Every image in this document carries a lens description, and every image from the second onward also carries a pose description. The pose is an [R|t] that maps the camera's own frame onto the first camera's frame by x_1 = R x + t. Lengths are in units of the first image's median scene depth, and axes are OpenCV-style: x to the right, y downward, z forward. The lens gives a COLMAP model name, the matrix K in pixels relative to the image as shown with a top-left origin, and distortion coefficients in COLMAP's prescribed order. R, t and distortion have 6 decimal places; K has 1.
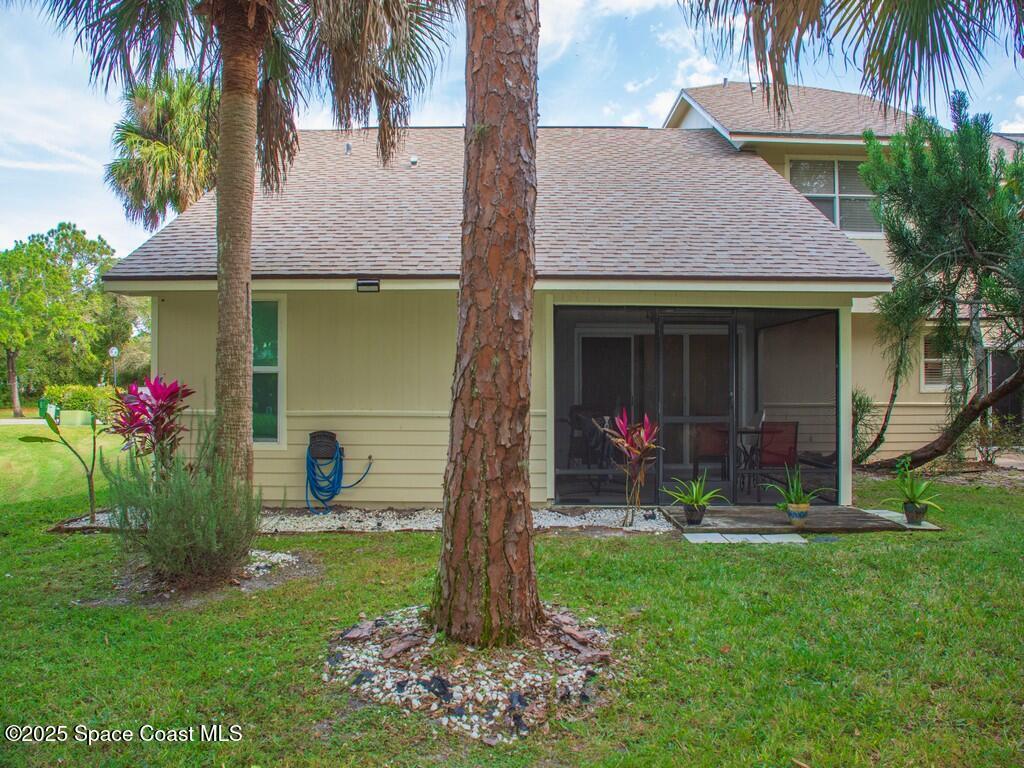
lens RADIAL K [[800.6, 0, 512.6], [0, 800.6, 387.0], [0, 0, 1]] dist [-0.094883, 0.032024]
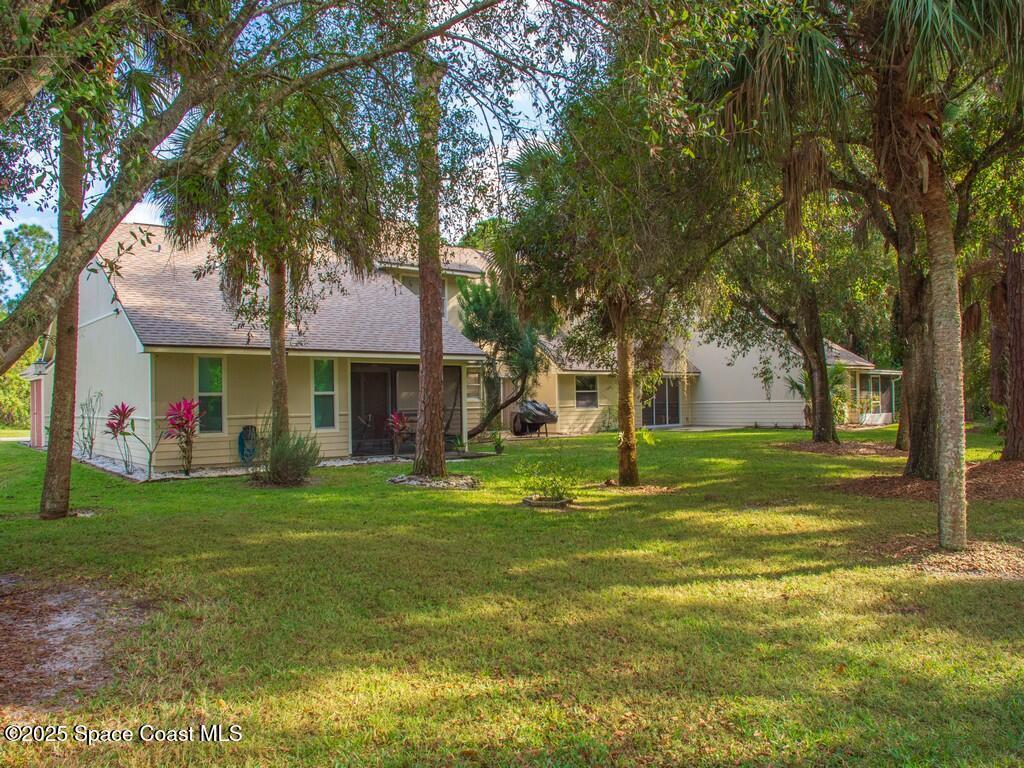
lens RADIAL K [[800.6, 0, 510.9], [0, 800.6, 384.9], [0, 0, 1]] dist [-0.094883, 0.032024]
pose [[0.781564, -0.005935, 0.623797, -0.933221], [0.023606, 0.999520, -0.020066, 0.008914], [-0.623378, 0.030408, 0.781329, -0.917403]]
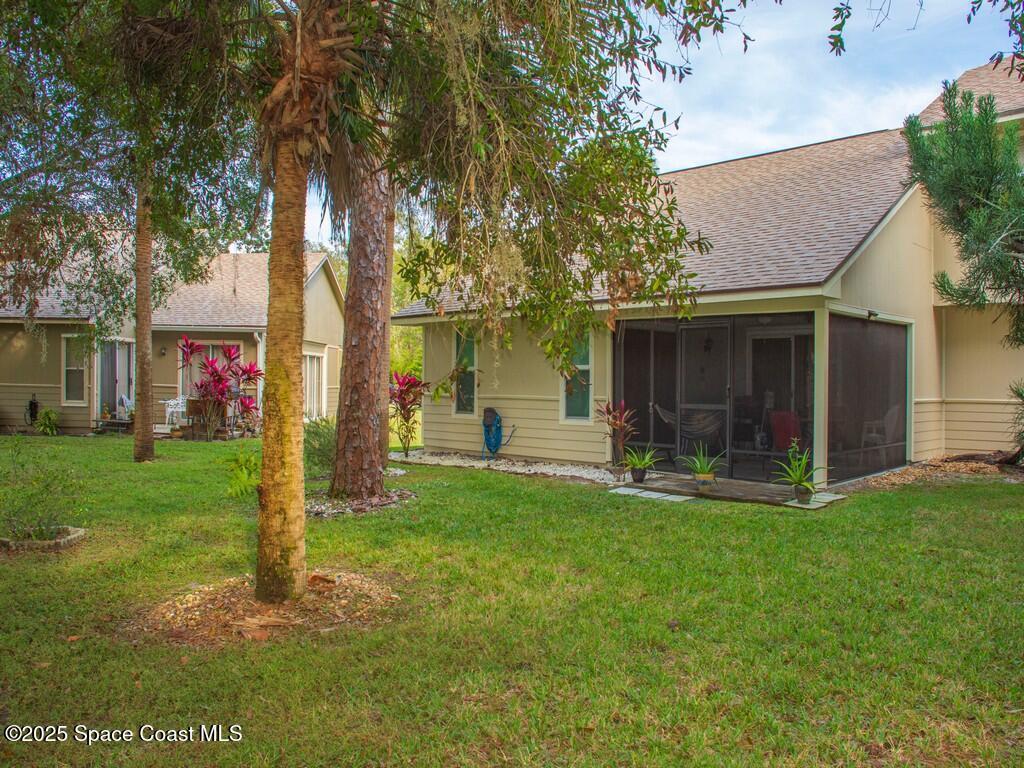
lens RADIAL K [[800.6, 0, 509.6], [0, 800.6, 379.2], [0, 0, 1]] dist [-0.094883, 0.032024]
pose [[0.708169, 0.002350, -0.706039, 0.899226], [-0.008221, 0.999954, -0.004918, 0.006432], [0.705995, 0.009287, 0.708156, -0.092001]]
